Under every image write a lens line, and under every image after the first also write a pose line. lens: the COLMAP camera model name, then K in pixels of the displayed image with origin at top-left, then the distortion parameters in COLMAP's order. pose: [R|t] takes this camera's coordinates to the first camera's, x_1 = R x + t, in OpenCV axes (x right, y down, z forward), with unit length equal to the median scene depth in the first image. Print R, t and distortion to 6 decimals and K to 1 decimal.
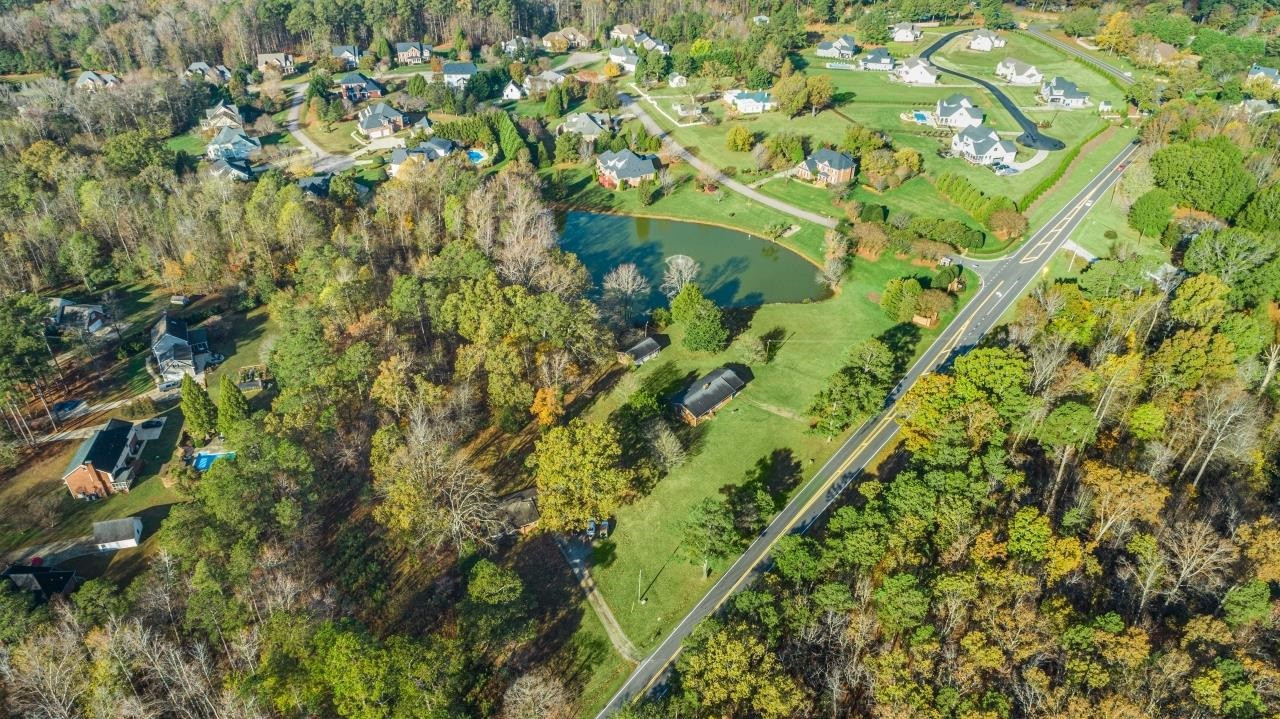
lens RADIAL K [[856.2, 0, 640.0], [0, 856.2, 359.5], [0, 0, 1]] dist [-0.018300, 0.007515]
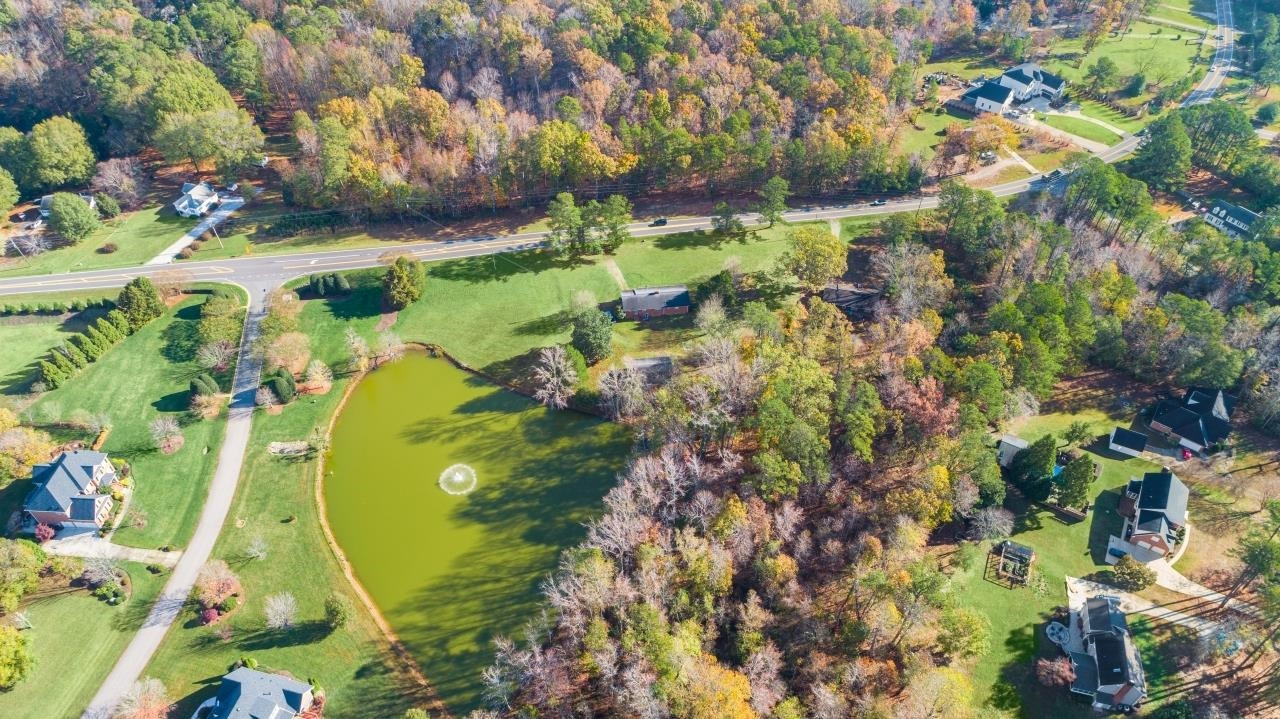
lens RADIAL K [[856.2, 0, 640.0], [0, 856.2, 359.5], [0, 0, 1]] dist [-0.018300, 0.007515]
pose [[-0.760596, -0.478041, 0.439285, -0.485055], [0.341657, 0.280631, 0.896949, -1.044259], [-0.552055, 0.832300, -0.050121, 1.179089]]
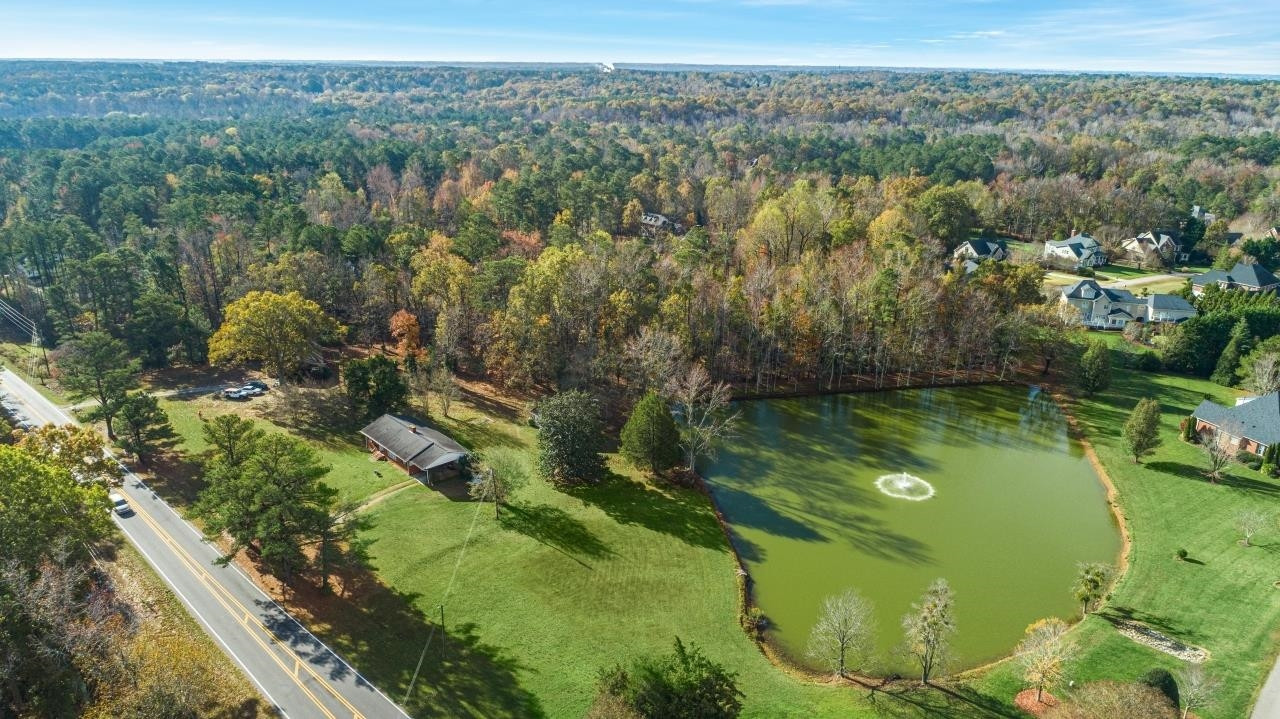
lens RADIAL K [[856.2, 0, 640.0], [0, 856.2, 359.5], [0, 0, 1]] dist [-0.018300, 0.007515]
pose [[-0.083476, 0.313450, -0.945929, 0.684799], [-0.566032, 0.766329, 0.303887, -0.319710], [0.820146, 0.560793, 0.113453, 1.069061]]
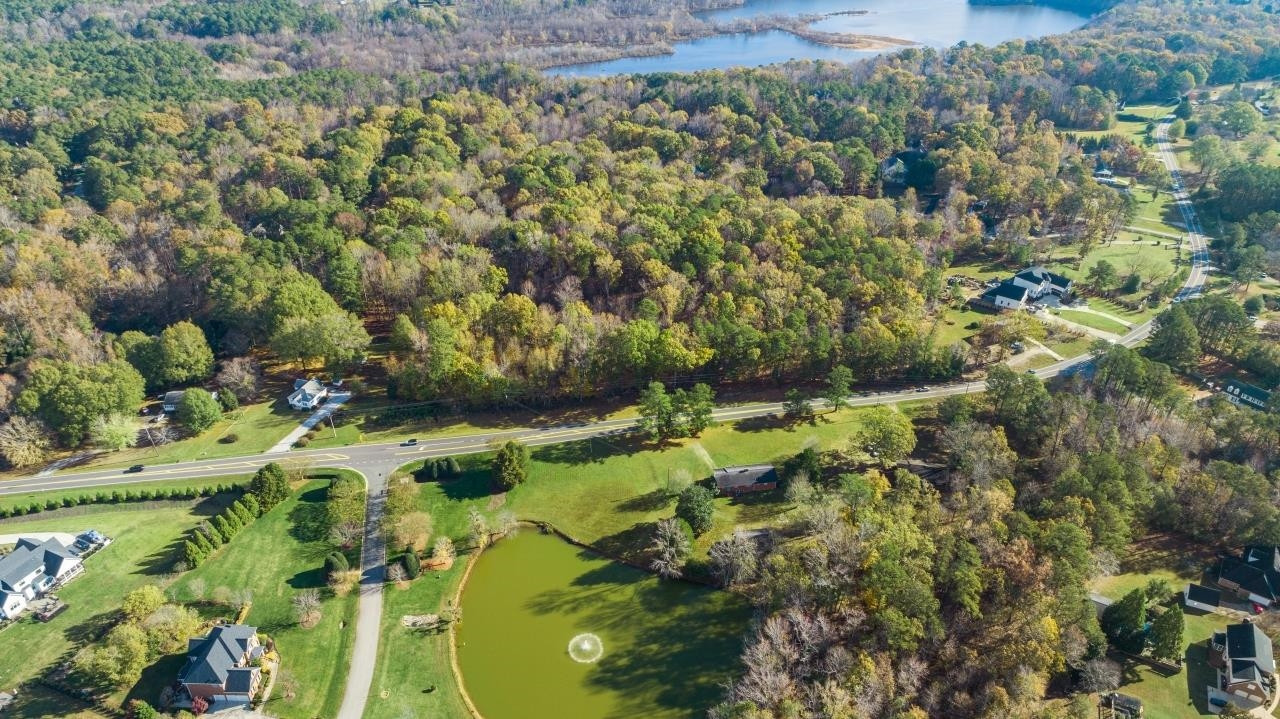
lens RADIAL K [[856.2, 0, 640.0], [0, 856.2, 359.5], [0, 0, 1]] dist [-0.018300, 0.007515]
pose [[-0.779494, -0.351717, 0.518348, -0.419502], [0.327614, 0.476392, 0.815916, -1.186081], [-0.533908, 0.805820, -0.256117, 1.315116]]
